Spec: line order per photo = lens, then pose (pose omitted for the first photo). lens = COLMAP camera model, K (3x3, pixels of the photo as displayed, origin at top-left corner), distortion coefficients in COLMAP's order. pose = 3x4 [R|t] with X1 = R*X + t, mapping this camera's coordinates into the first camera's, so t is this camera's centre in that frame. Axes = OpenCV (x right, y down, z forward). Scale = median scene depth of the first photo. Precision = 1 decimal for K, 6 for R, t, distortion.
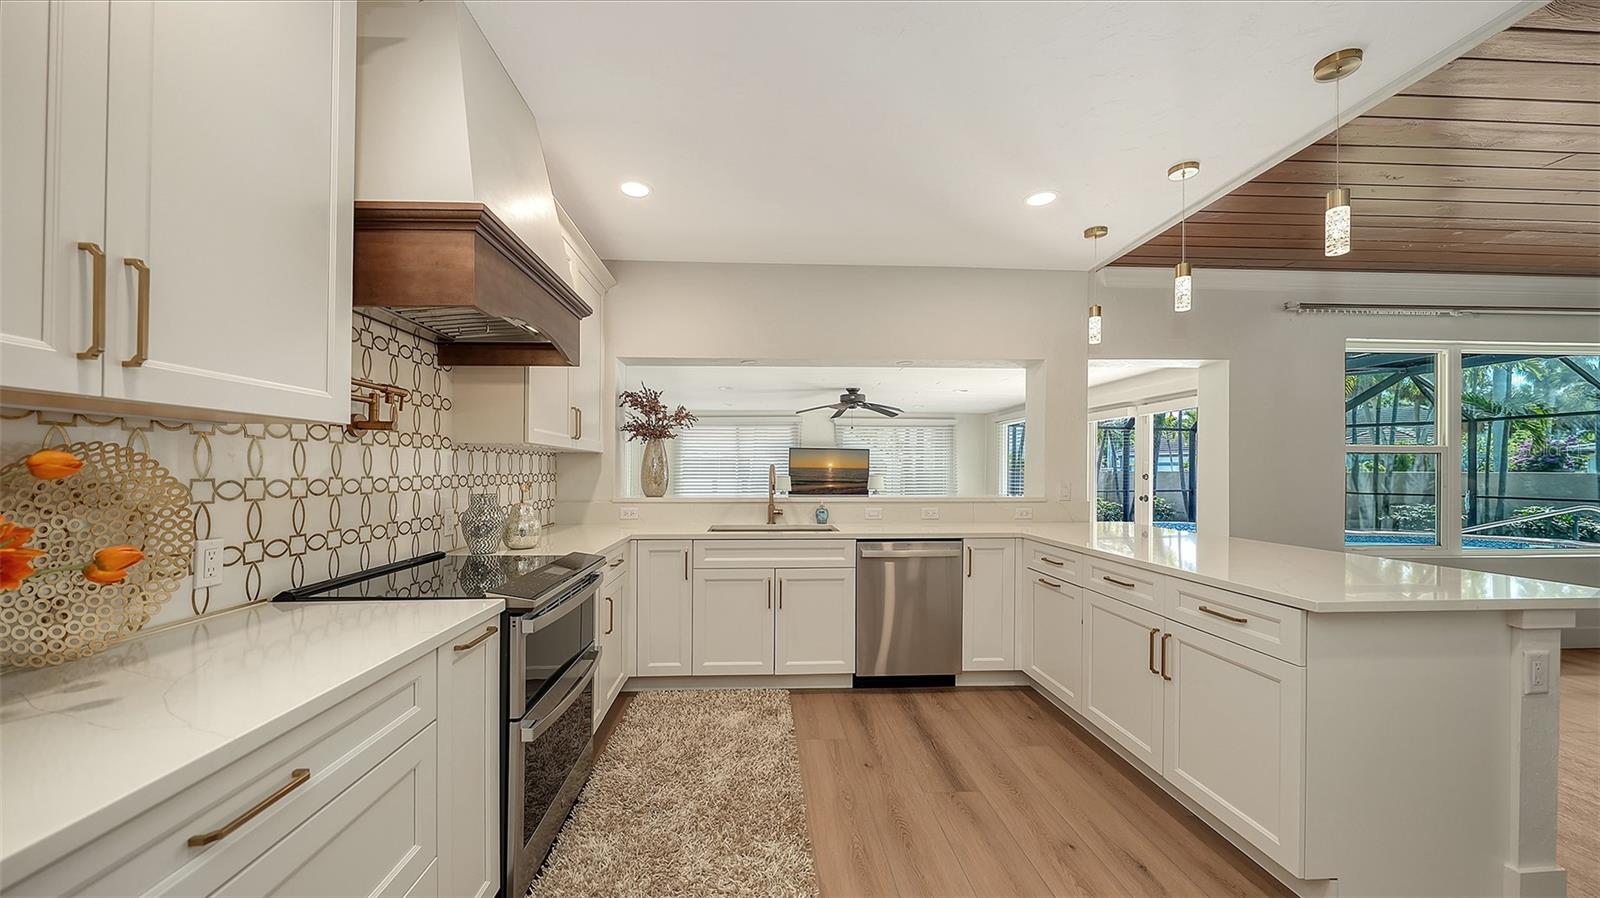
lens RADIAL K [[555.8, 0, 797.5], [0, 555.8, 478.6], [0, 0, 1]] dist [0.000707, -0.000199]
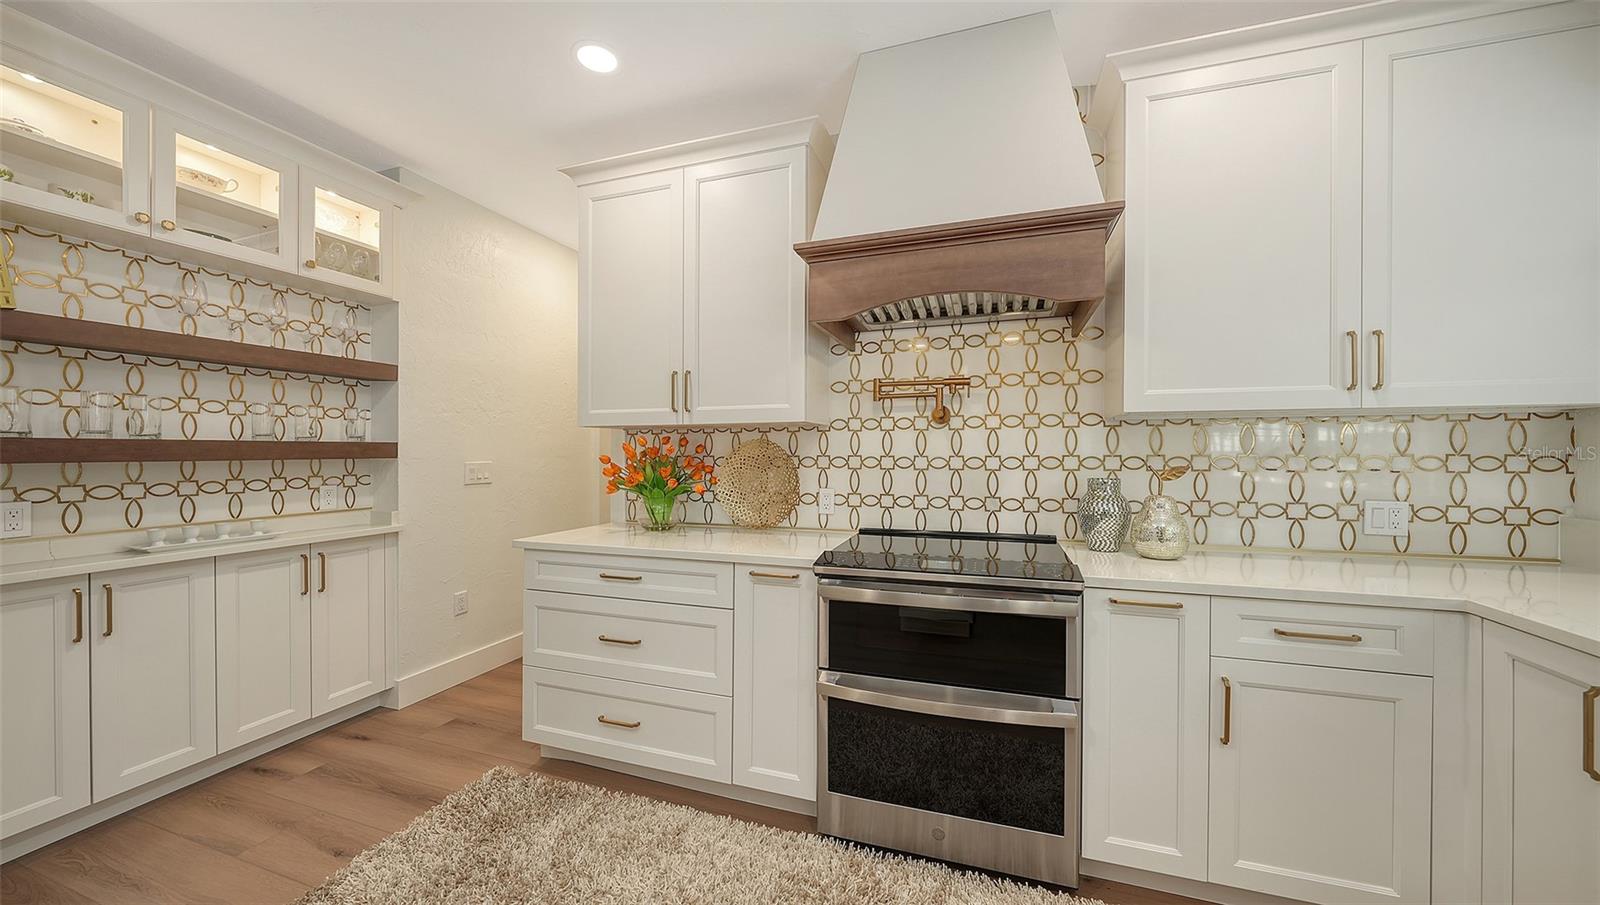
lens RADIAL K [[555.2, 0, 816.8], [0, 555.2, 455.9], [0, 0, 1]] dist [-0.001735, -0.000578]
pose [[-0.381483, 0.017880, -0.924203, 0.493910], [-0.008768, 0.999698, 0.022960, -0.030518], [0.924334, 0.016862, -0.381211, 1.297166]]
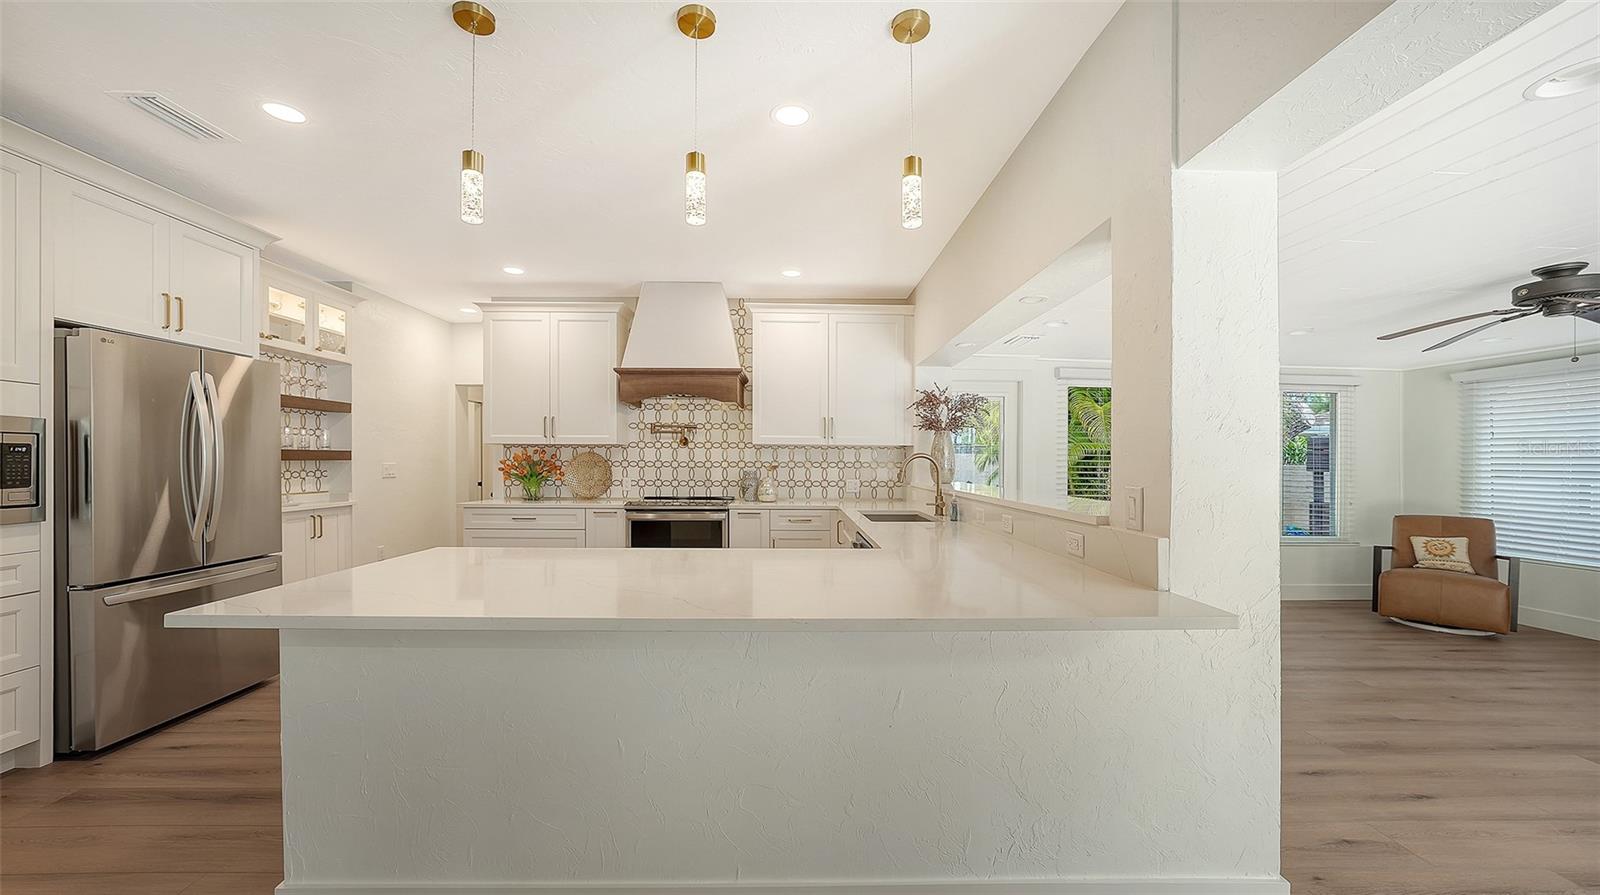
lens RADIAL K [[590.8, 0, 809.4], [0, 590.8, 484.7], [0, 0, 1]] dist [0.002230, -0.001155]
pose [[-0.043186, 0.049422, -0.997844, 2.092510], [-0.020698, 0.998517, 0.050351, -0.046421], [0.998853, 0.022828, -0.042099, 1.820651]]
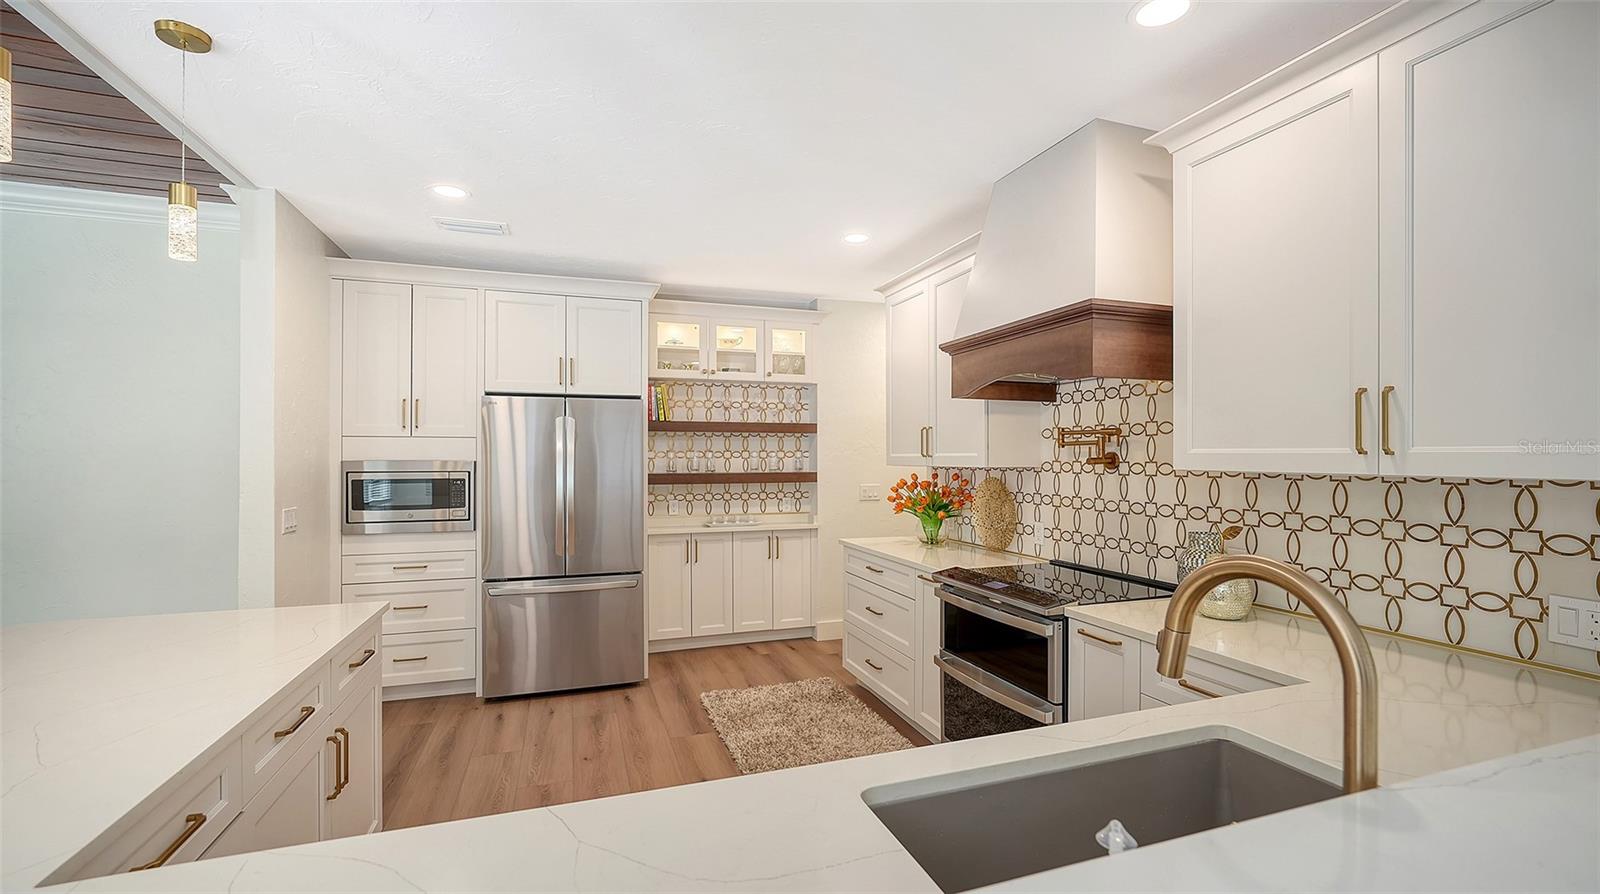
lens RADIAL K [[693.2, 0, 815.3], [0, 693.2, 475.2], [0, 0, 1]] dist [-0.000969, 0.000547]
pose [[-0.962344, 0.015235, -0.271407, 0.350368], [0.003048, 0.998970, 0.045270, -0.145855], [0.271817, 0.042738, -0.961399, 2.543122]]
